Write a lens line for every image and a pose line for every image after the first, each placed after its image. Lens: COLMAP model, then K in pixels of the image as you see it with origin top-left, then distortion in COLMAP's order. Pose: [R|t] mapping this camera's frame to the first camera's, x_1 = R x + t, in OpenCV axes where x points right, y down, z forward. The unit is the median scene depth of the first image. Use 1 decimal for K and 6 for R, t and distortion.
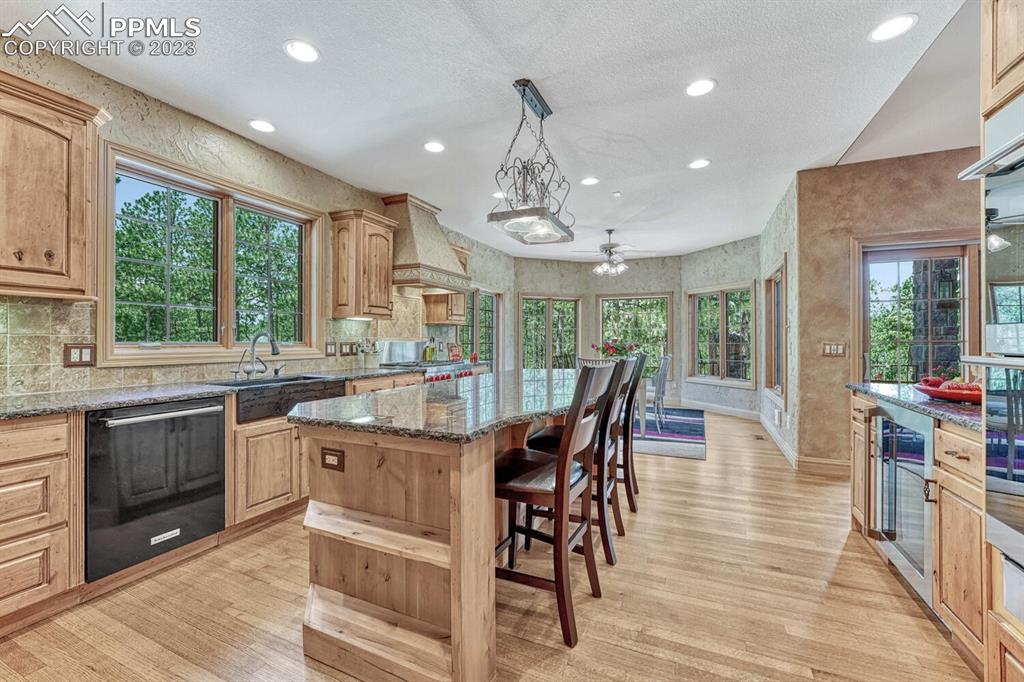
lens RADIAL K [[420.2, 0, 508.5], [0, 420.2, 339.2], [0, 0, 1]] dist [-0.000767, -0.000041]
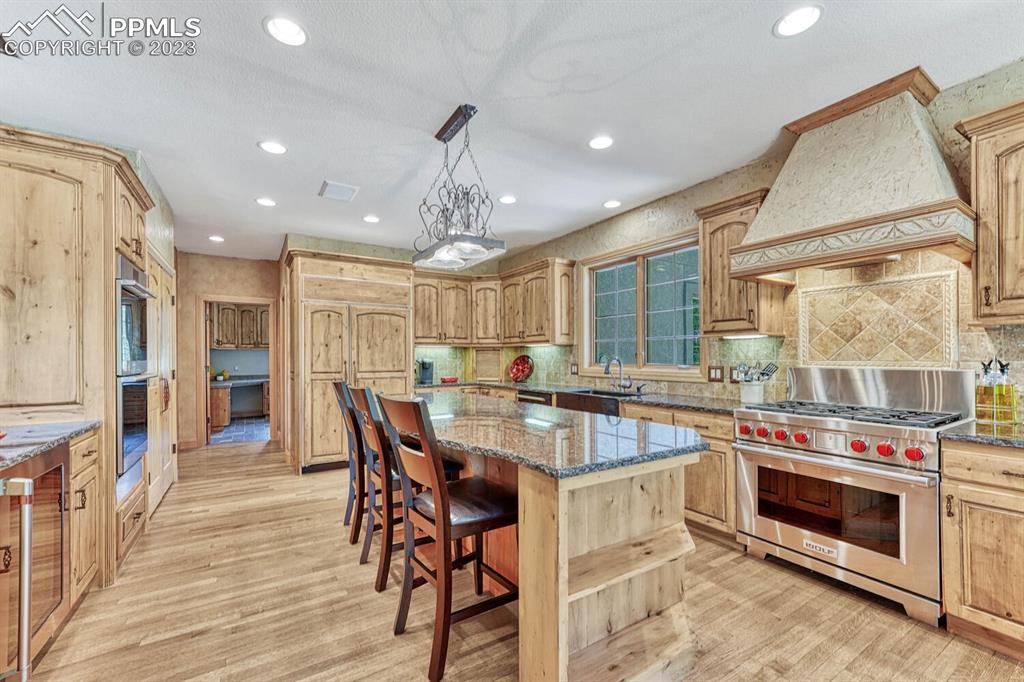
lens RADIAL K [[426.2, 0, 509.0], [0, 426.2, 355.4], [0, 0, 1]] dist [-0.000485, -0.000019]
pose [[-0.553123, 0.002644, -0.833095, 0.666797], [0.008032, 0.999965, -0.002159, -0.019767], [0.833061, -0.007886, -0.553125, 1.335647]]
